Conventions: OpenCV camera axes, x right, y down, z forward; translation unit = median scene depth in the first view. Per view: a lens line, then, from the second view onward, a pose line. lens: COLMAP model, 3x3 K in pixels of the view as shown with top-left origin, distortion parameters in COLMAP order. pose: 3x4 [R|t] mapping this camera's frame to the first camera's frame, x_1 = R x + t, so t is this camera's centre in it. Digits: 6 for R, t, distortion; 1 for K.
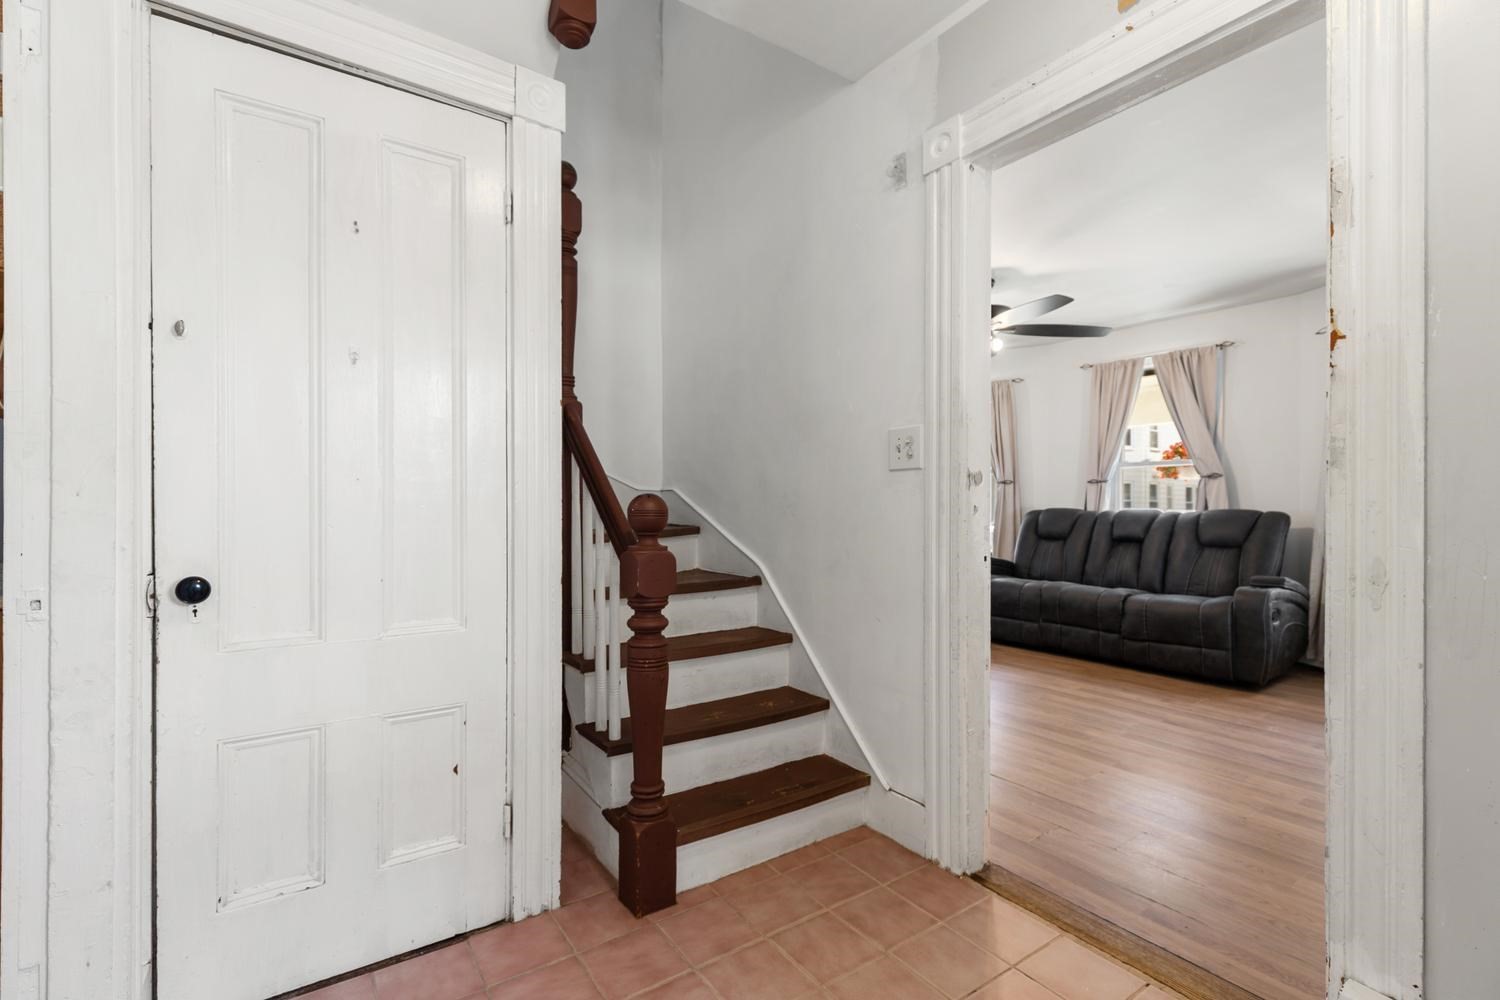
lens RADIAL K [[677.8, 0, 752.7], [0, 677.8, 510.2], [0, 0, 1]] dist [0.005819, 0.000211]
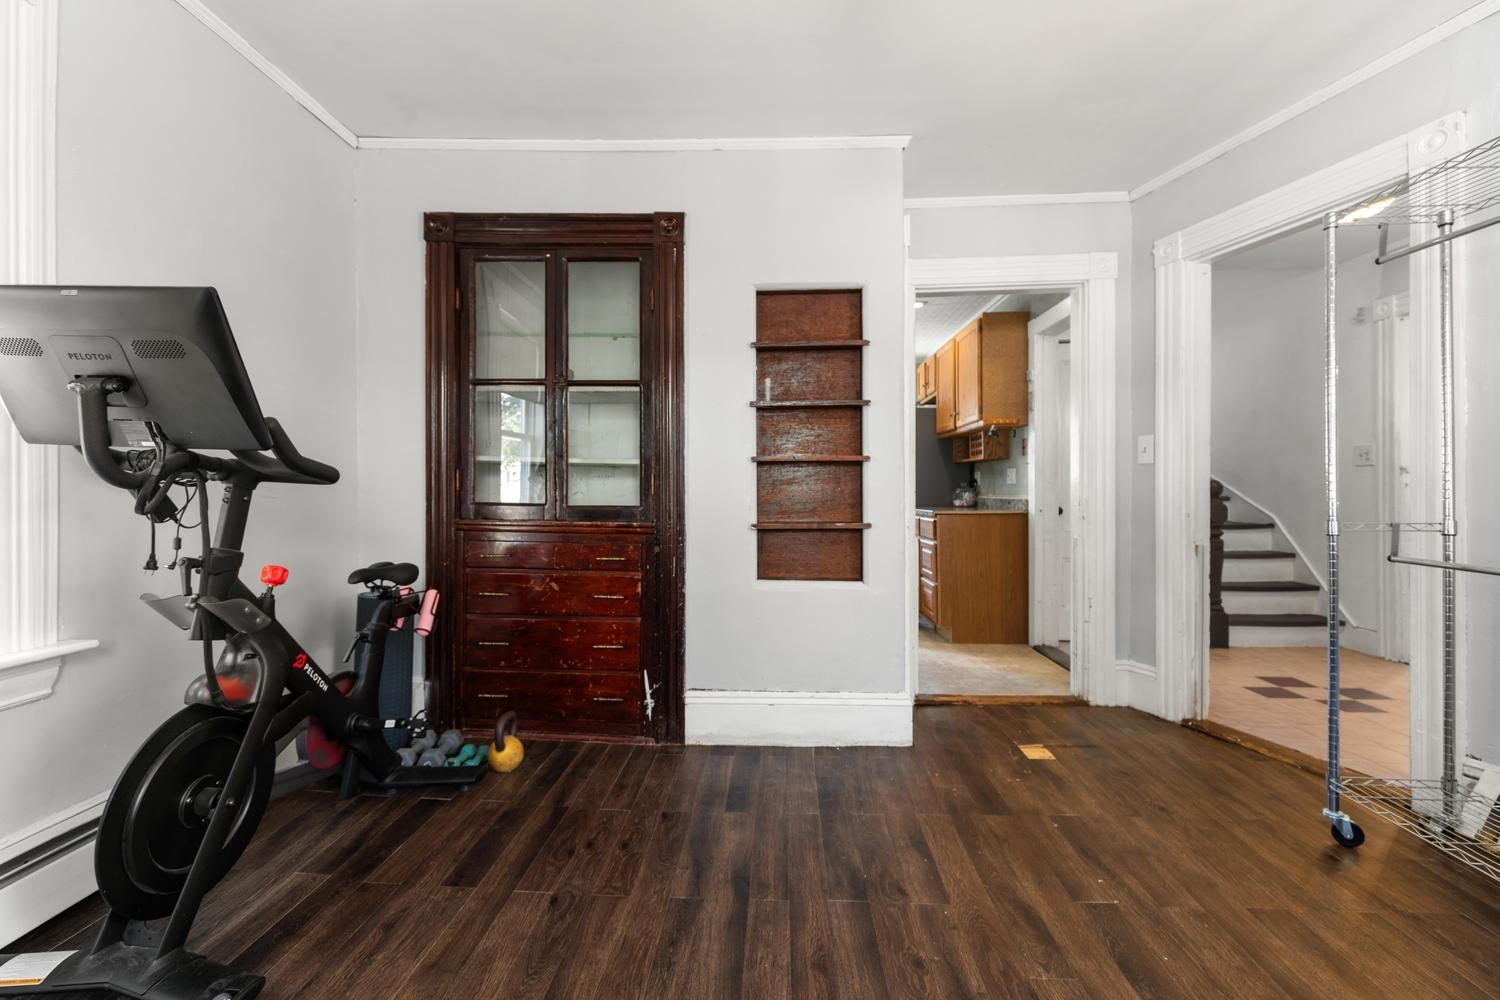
lens RADIAL K [[677.8, 0, 744.0], [0, 677.8, 491.5], [0, 0, 1]] dist [0.005819, 0.000211]
pose [[0.788845, -0.005703, -0.614565, 0.020784], [0.001392, 0.999971, -0.007493, 0.038385], [0.614590, 0.005055, 0.788830, -2.362660]]
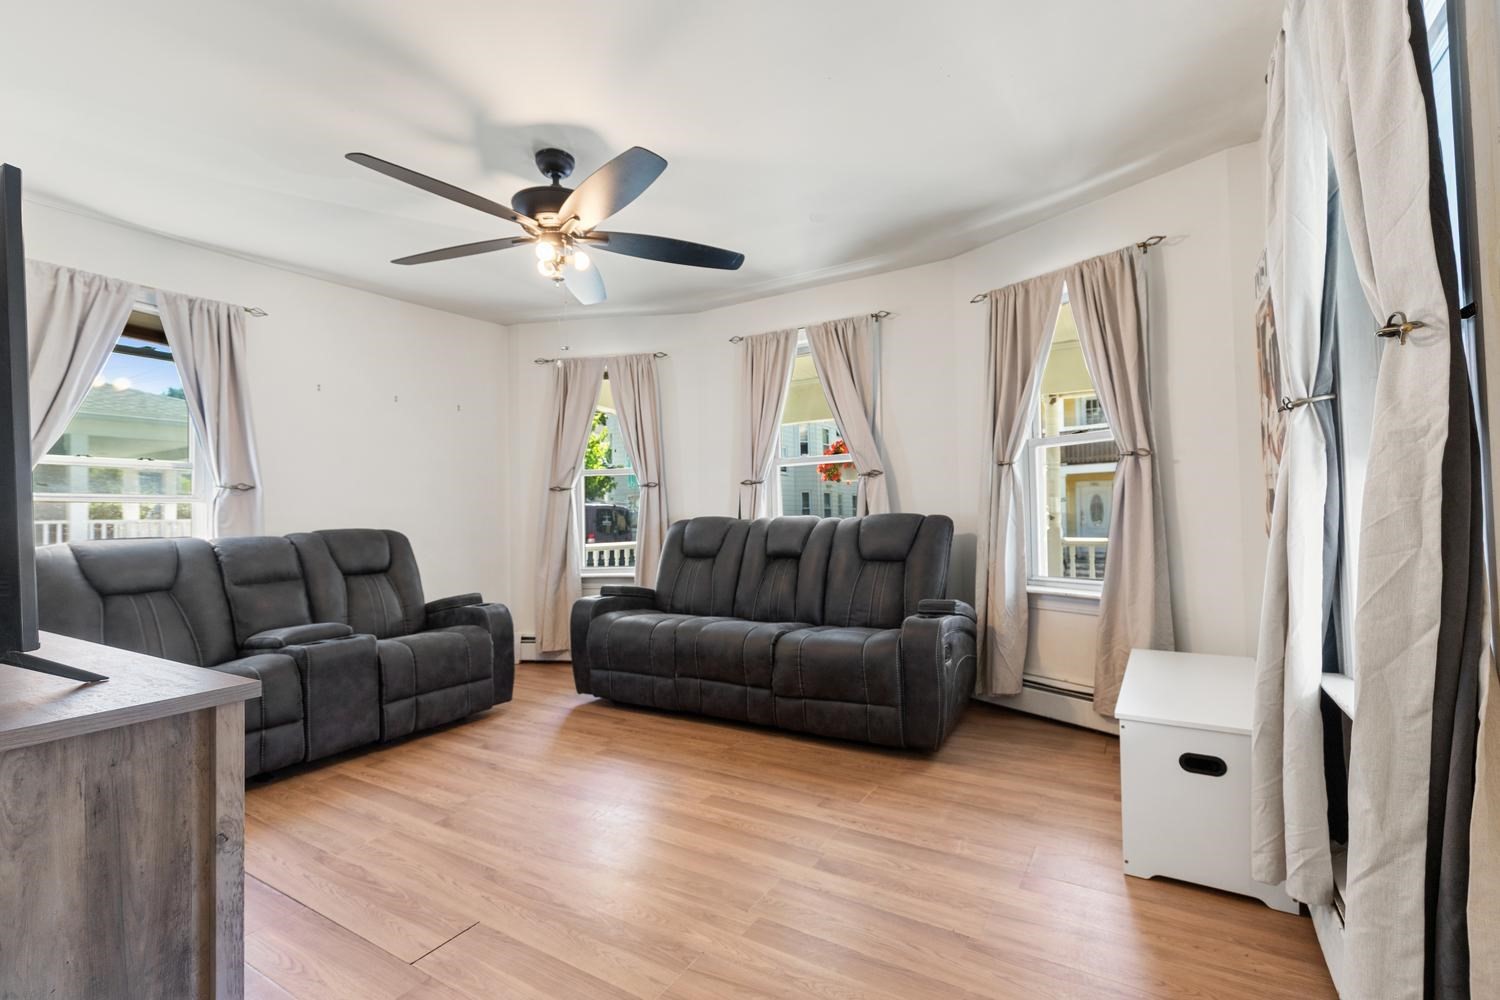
lens RADIAL K [[677.8, 0, 745.8], [0, 677.8, 500.0], [0, 0, 1]] dist [0.005819, 0.000211]
pose [[0.917296, -0.011783, 0.398031, 0.208648], [0.025027, 0.999292, -0.028094, 0.000694], [-0.397418, 0.035732, 0.916942, 0.309098]]
